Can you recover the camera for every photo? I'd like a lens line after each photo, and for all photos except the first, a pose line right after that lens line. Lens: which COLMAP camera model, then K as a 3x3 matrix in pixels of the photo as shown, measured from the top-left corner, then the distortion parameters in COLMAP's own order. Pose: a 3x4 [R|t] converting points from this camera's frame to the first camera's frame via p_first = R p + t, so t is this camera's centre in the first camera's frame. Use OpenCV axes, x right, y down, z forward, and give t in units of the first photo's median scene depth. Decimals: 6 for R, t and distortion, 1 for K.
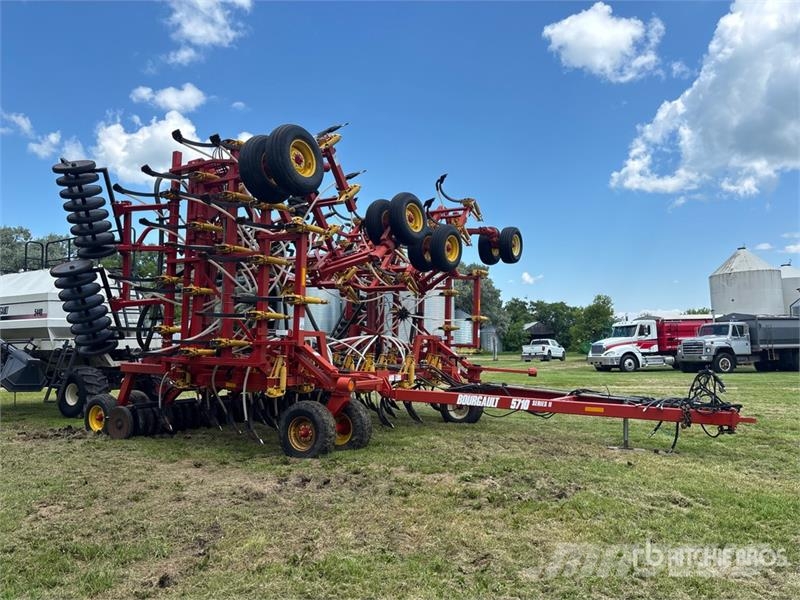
lens RADIAL K [[614.1, 0, 400.0], [0, 614.1, 300.0], [0, 0, 1]] dist [0.124392, -0.089931]
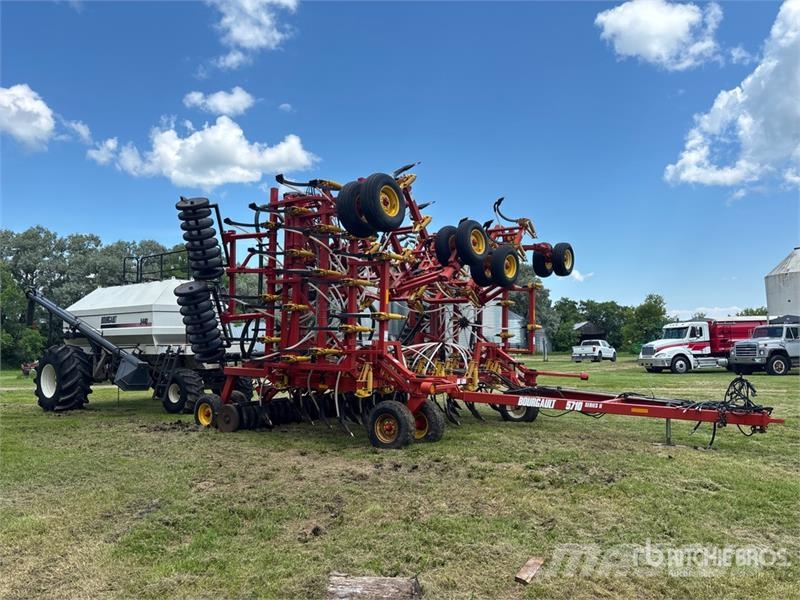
lens RADIAL K [[634.6, 0, 400.0], [0, 634.6, 300.0], [0, 0, 1]] dist [0.154166, -0.112756]
pose [[0.997905, -0.006106, -0.064400, -0.038214], [0.006681, 0.999940, 0.008719, -0.030873], [0.064343, -0.009131, 0.997886, -0.162644]]
